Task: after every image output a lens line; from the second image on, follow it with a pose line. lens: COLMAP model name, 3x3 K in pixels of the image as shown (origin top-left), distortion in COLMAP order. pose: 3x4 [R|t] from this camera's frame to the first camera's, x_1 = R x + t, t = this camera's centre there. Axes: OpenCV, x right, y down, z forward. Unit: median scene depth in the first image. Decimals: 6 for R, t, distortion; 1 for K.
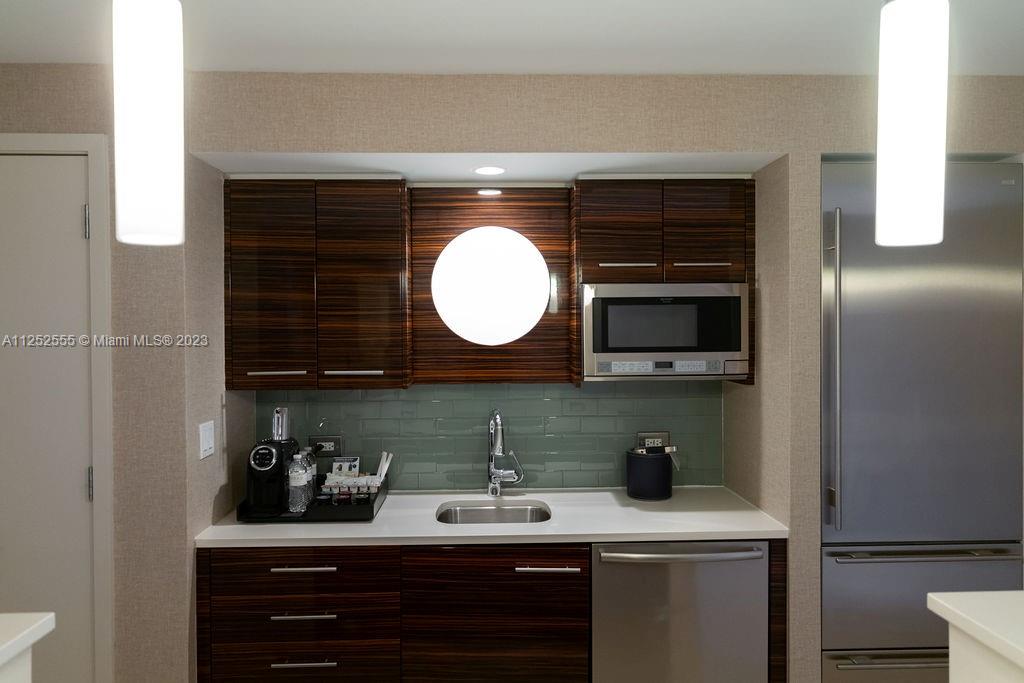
lens RADIAL K [[722.2, 0, 523.3], [0, 722.2, 334.0], [0, 0, 1]] dist [-0.008708, 0.002476]
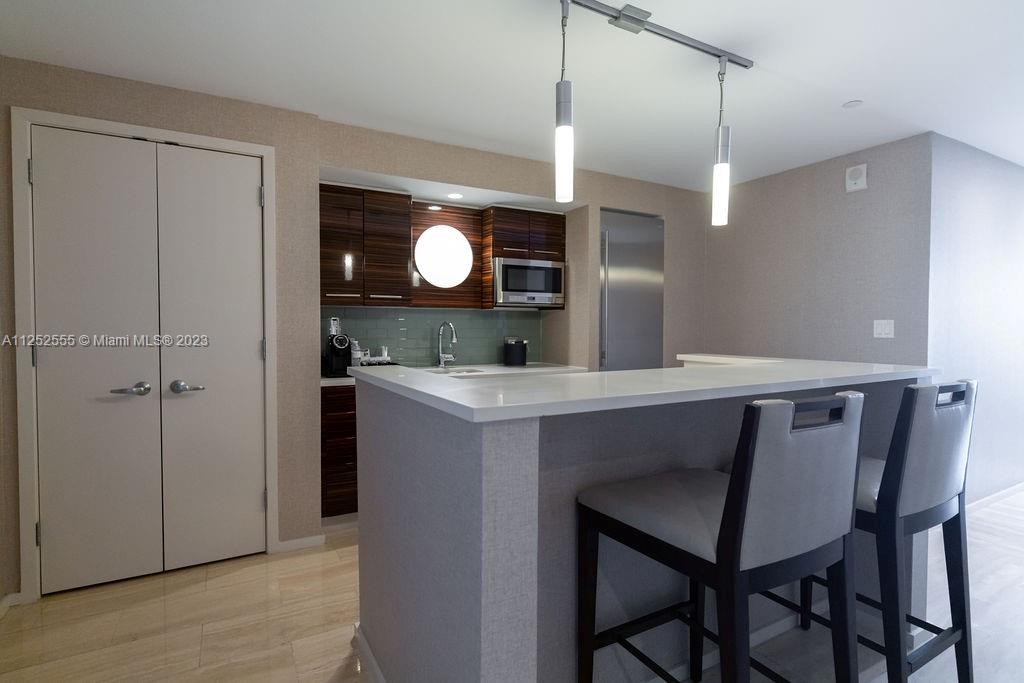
lens RADIAL K [[511.7, 0, 512.4], [0, 511.7, 342.3], [0, 0, 1]] dist [-0.001067, -0.000632]
pose [[0.889261, -0.007250, 0.457342, -0.535048], [-0.004340, 0.999696, 0.024287, 0.133833], [-0.457379, -0.023582, 0.888959, -0.309239]]
